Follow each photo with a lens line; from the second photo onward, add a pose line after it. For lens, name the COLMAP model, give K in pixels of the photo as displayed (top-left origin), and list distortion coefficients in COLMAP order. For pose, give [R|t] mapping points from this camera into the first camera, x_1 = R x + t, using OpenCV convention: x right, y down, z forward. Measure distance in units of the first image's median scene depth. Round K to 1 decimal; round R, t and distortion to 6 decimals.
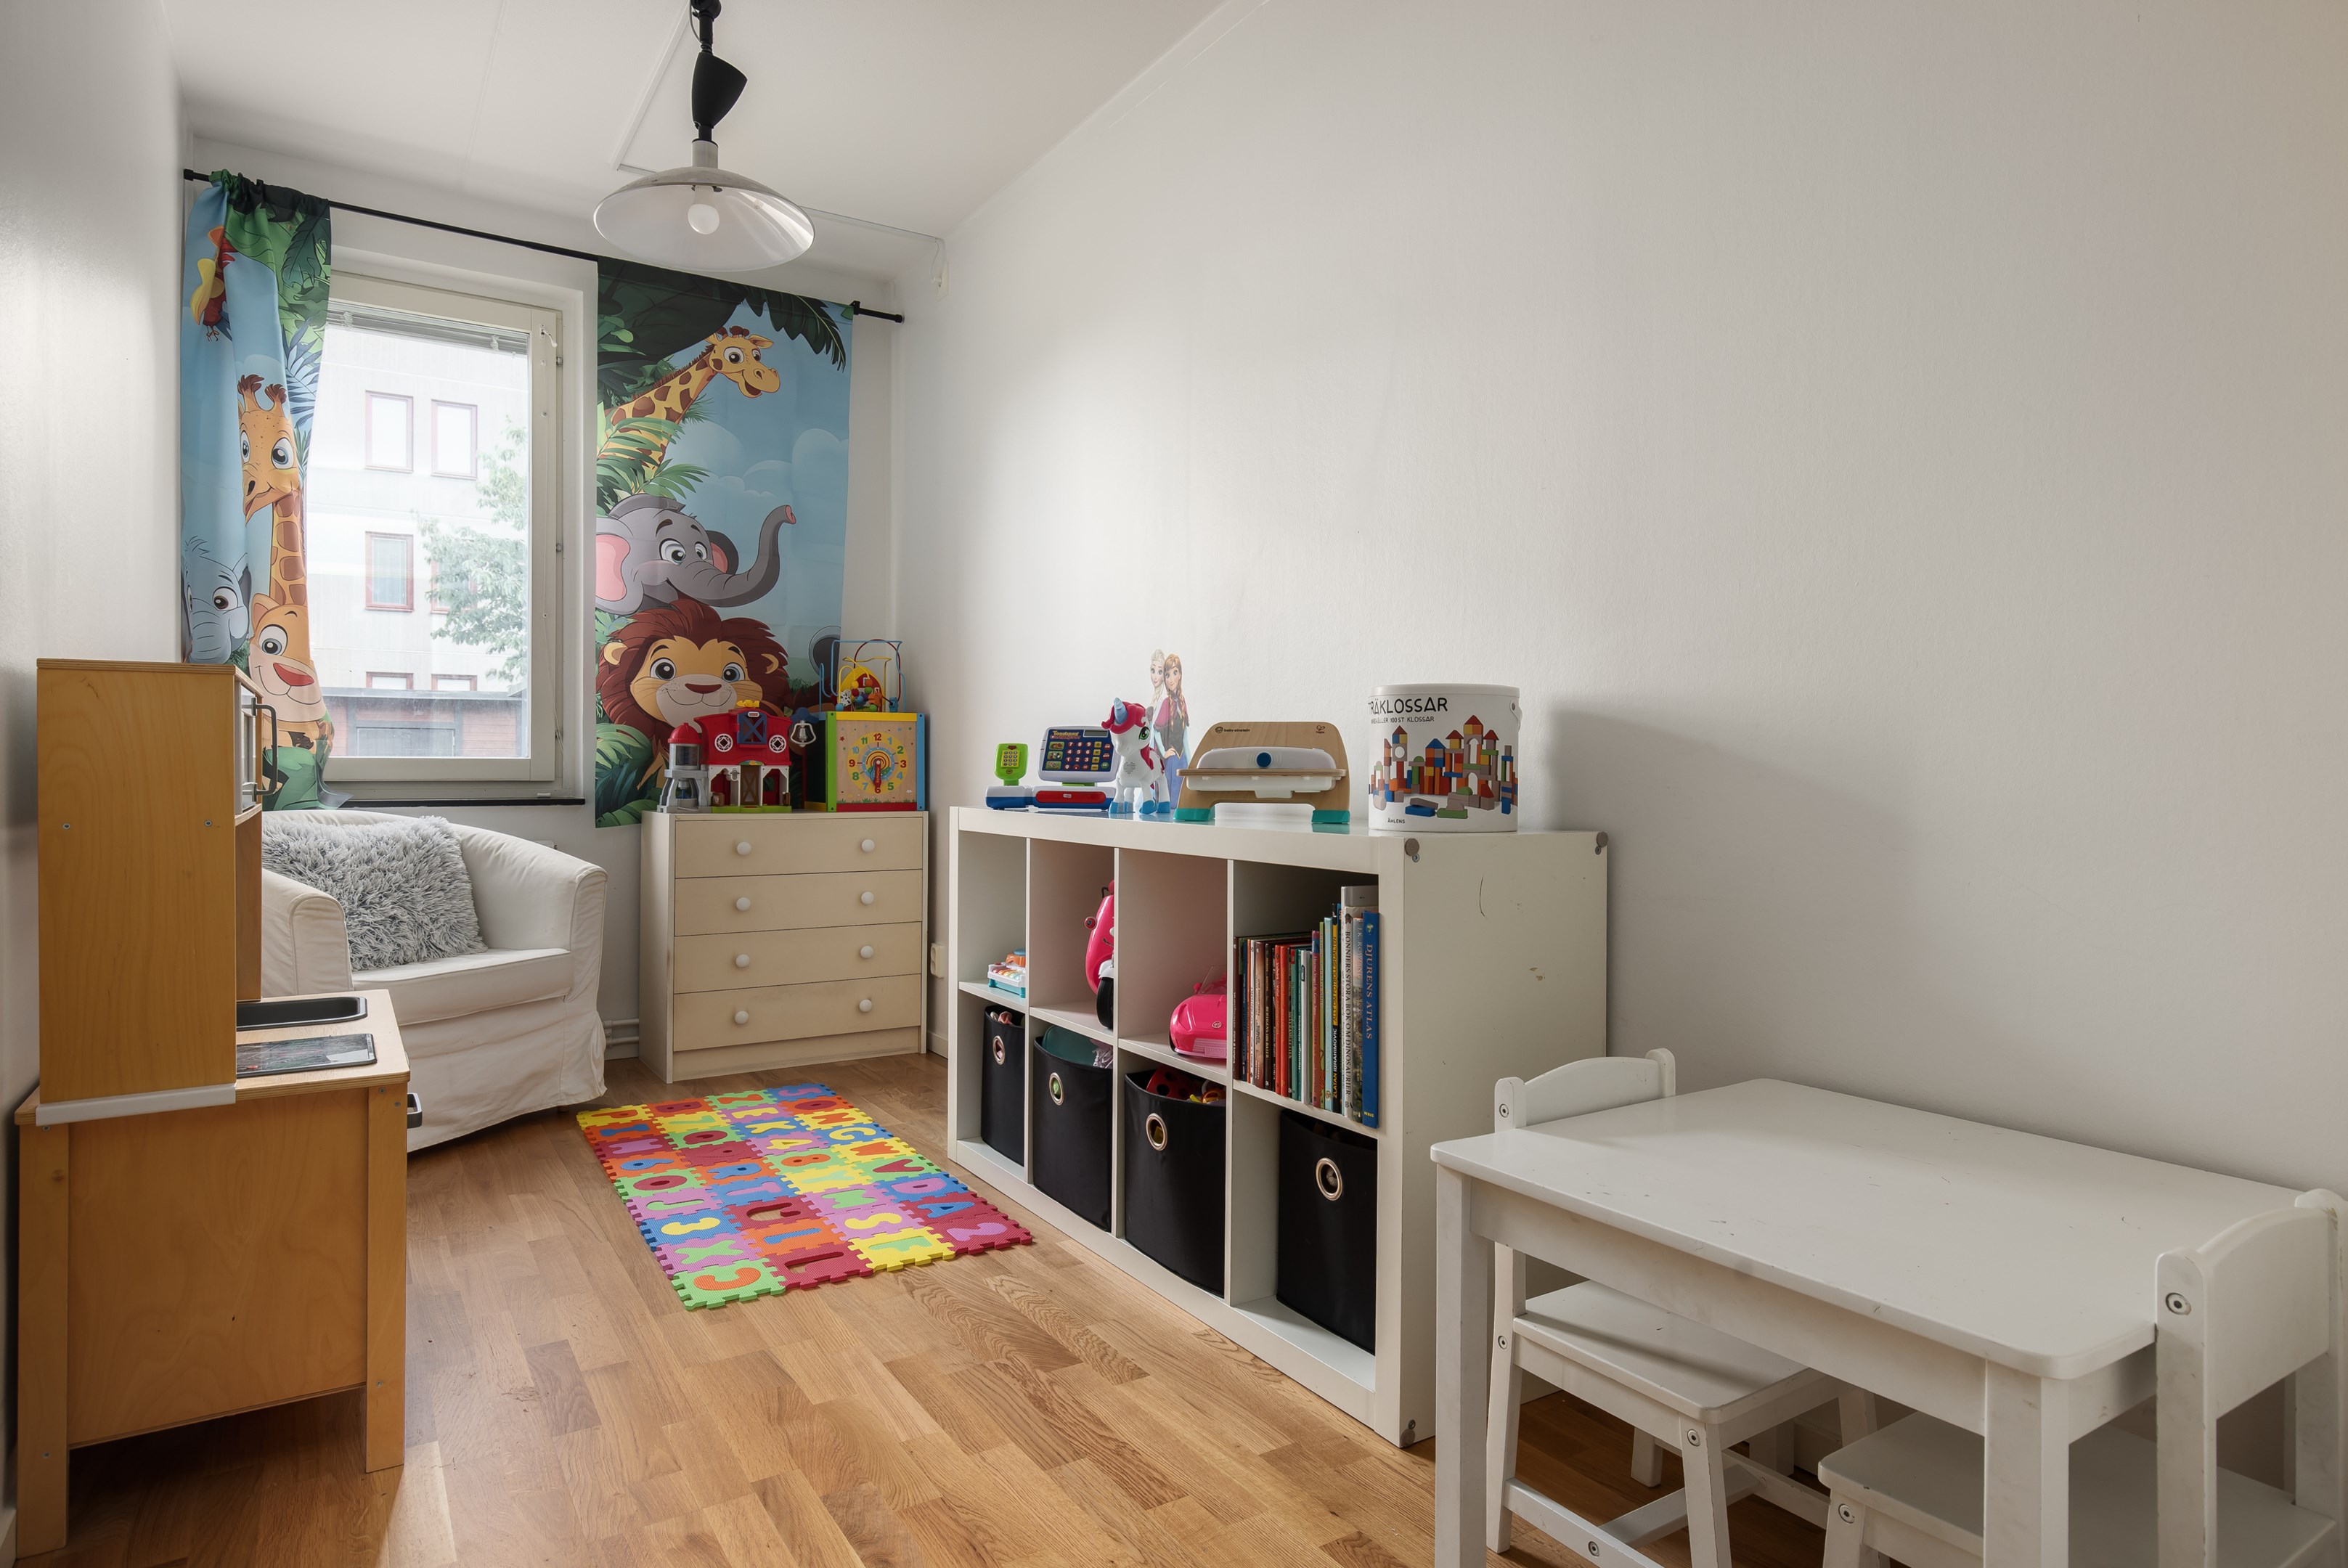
lens RADIAL K [[1315.9, 0, 1174.0], [0, 1315.9, 784.0], [0, 0, 1]] dist [0.003191, -0.001714]
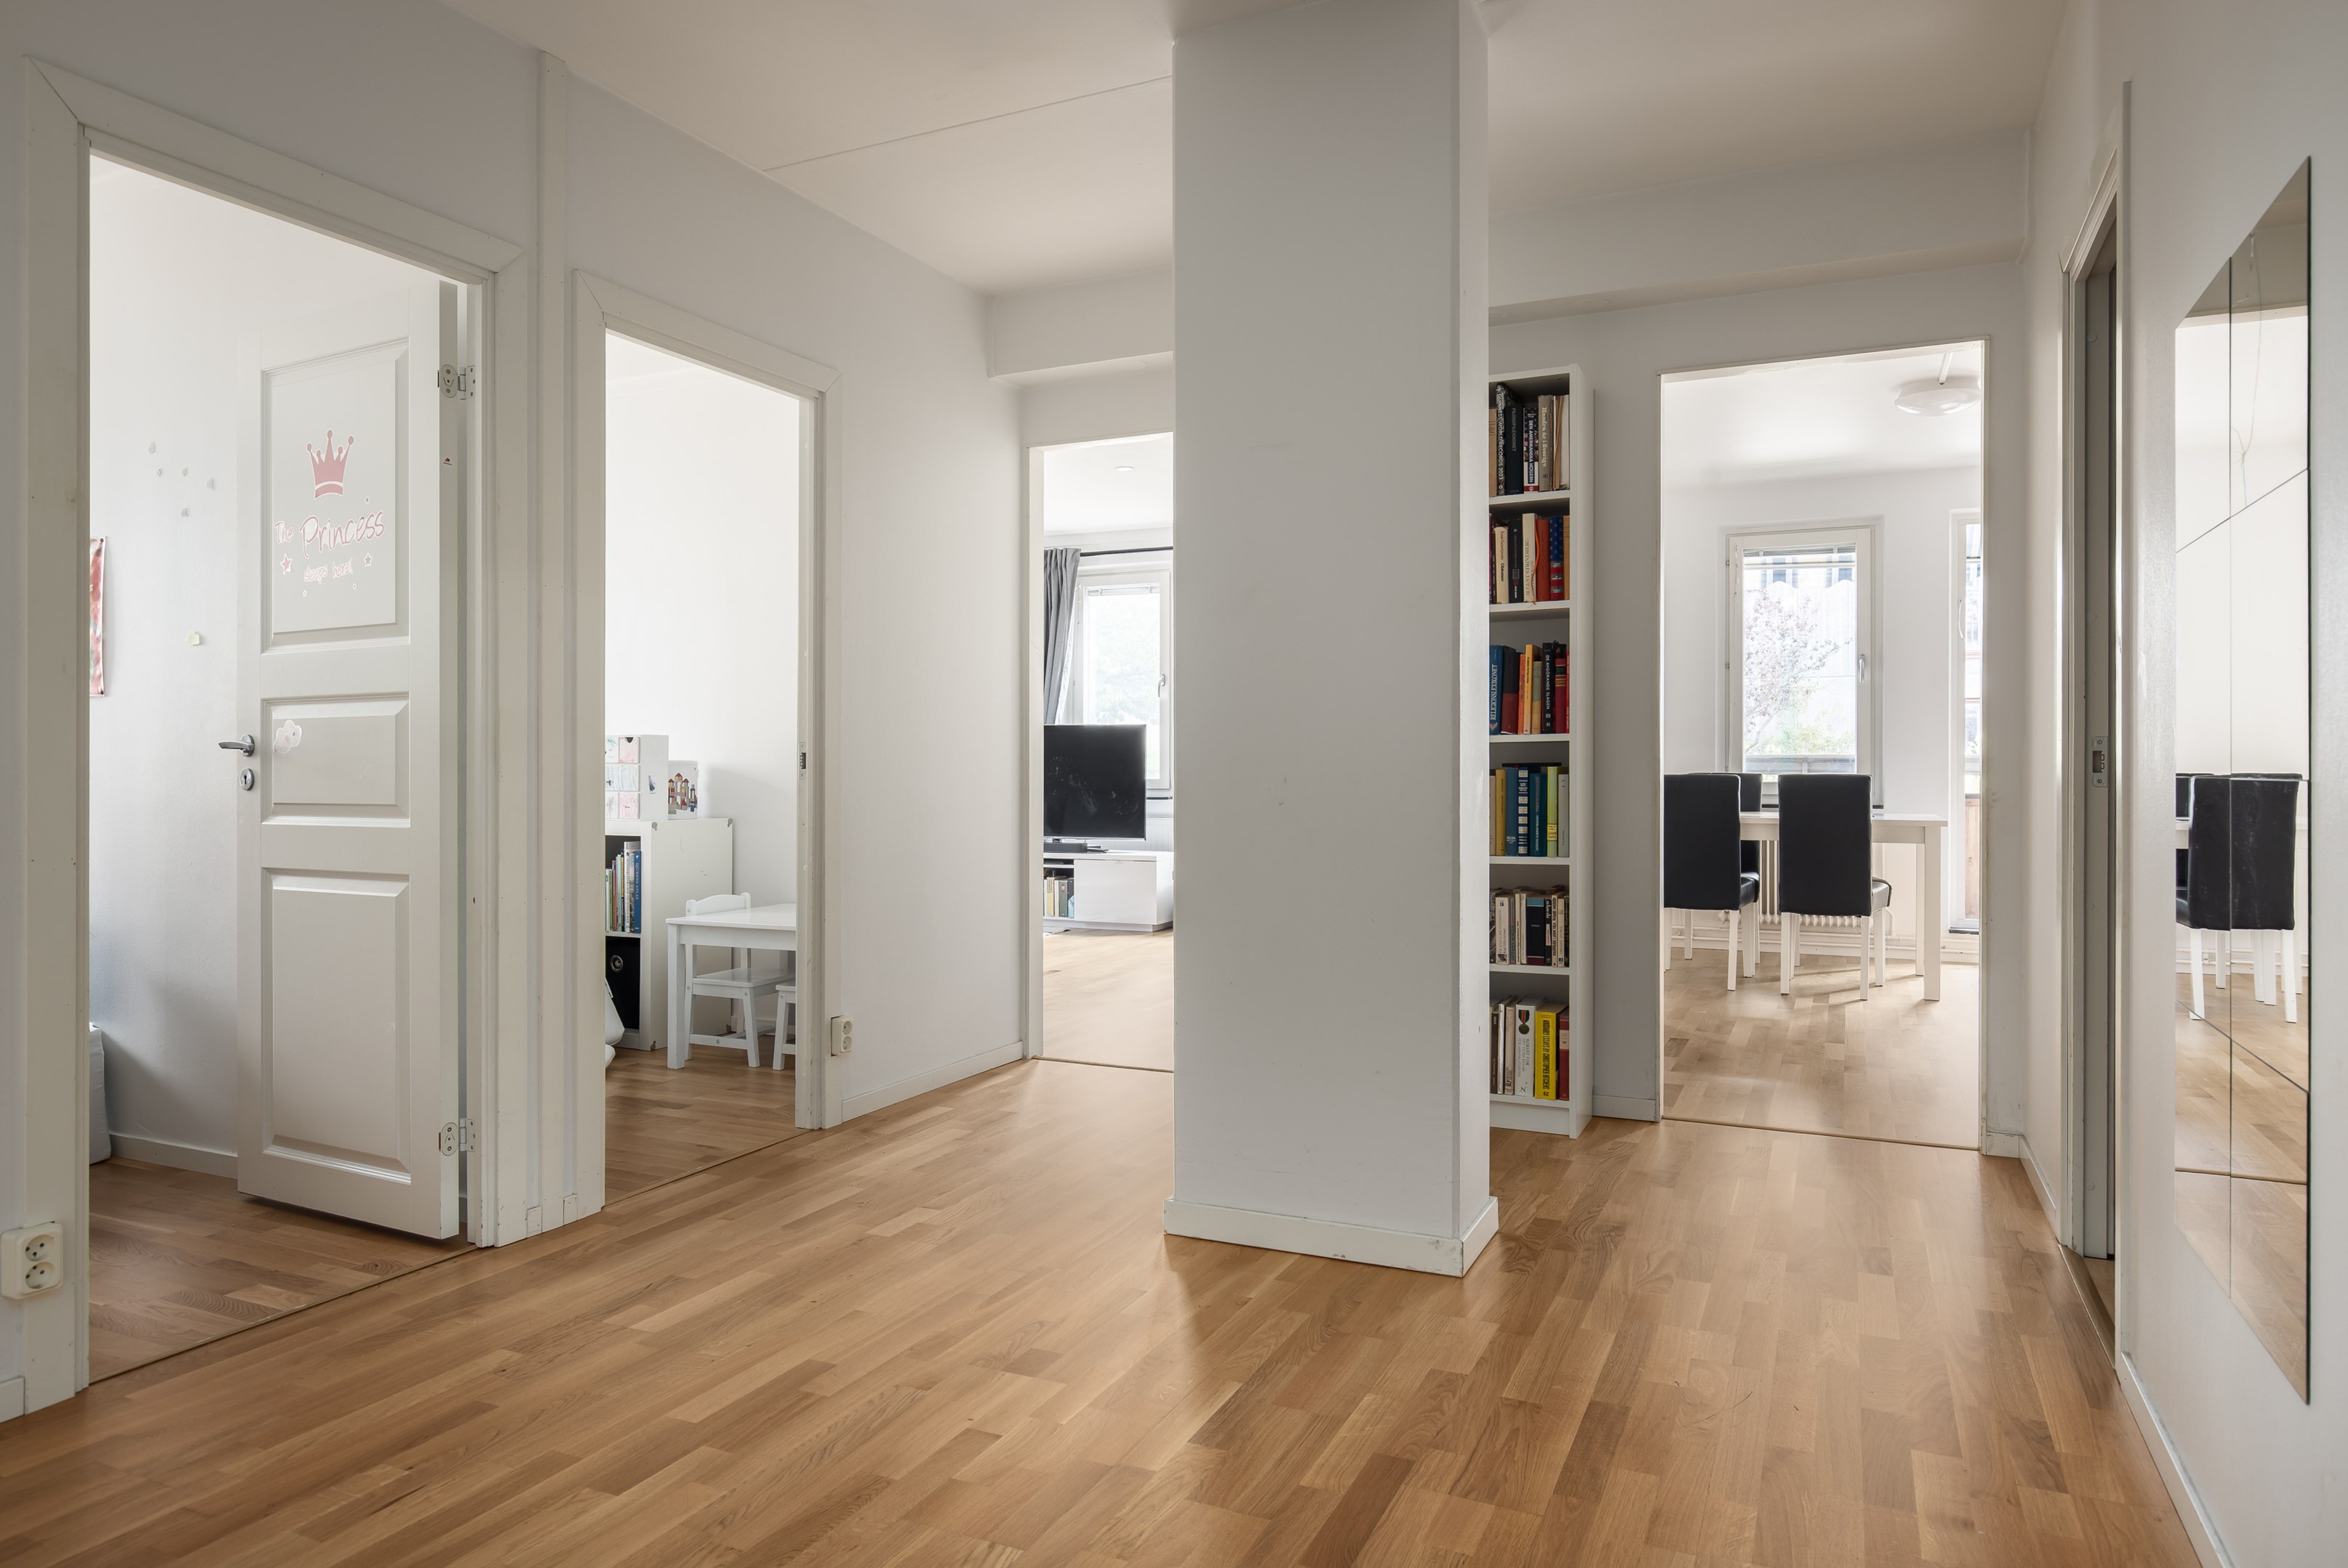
lens RADIAL K [[1436.3, 0, 1183.8], [0, 1436.3, 763.3], [0, 0, 1]] dist [-0.000374, -0.000220]
pose [[0.844474, 0.003401, 0.535586, -0.451278], [-0.003099, 0.999994, -0.001463, -0.073225], [-0.535588, -0.000424, 0.844479, -1.936248]]
